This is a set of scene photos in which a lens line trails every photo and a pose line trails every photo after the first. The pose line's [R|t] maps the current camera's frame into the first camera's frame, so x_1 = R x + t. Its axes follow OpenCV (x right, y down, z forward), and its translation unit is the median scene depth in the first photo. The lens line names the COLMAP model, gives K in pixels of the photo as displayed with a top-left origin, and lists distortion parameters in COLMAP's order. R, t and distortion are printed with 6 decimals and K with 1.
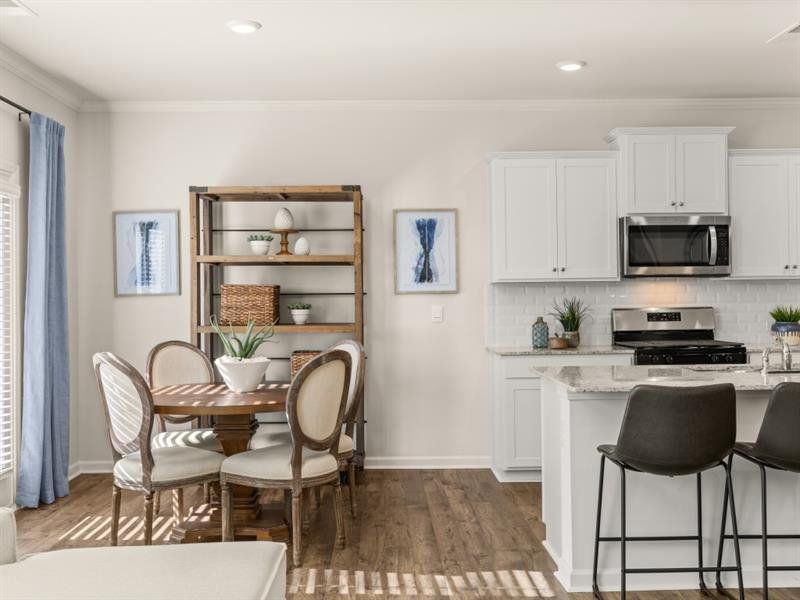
lens RADIAL K [[884.7, 0, 405.8], [0, 884.7, 285.2], [0, 0, 1]] dist [0.003030, 0.000000]
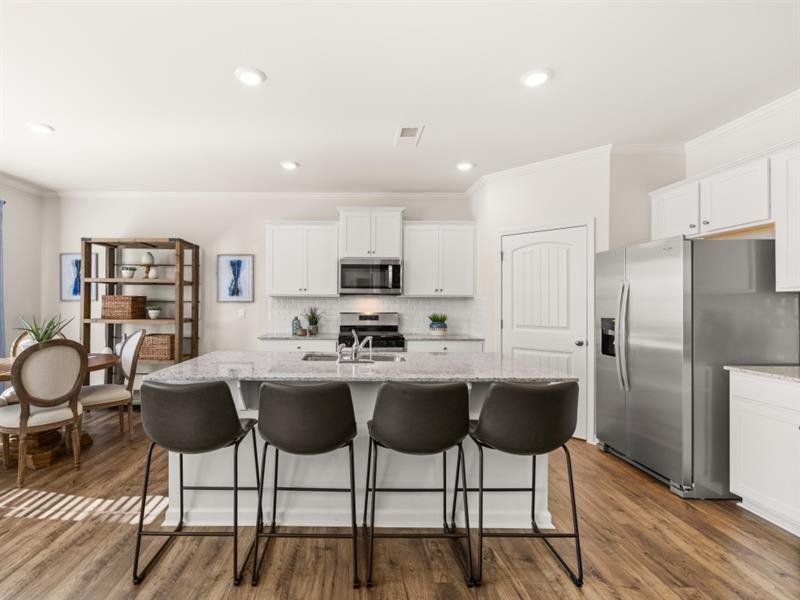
lens RADIAL K [[382.4, 0, 351.9], [0, 382.4, 299.7], [0, 0, 1]] dist [0.001931, 0.000633]
pose [[0.999254, 0.016375, -0.034982, 0.291929], [-0.016251, 0.999861, 0.003833, -0.002295], [0.035040, -0.003261, 0.999381, 0.256085]]
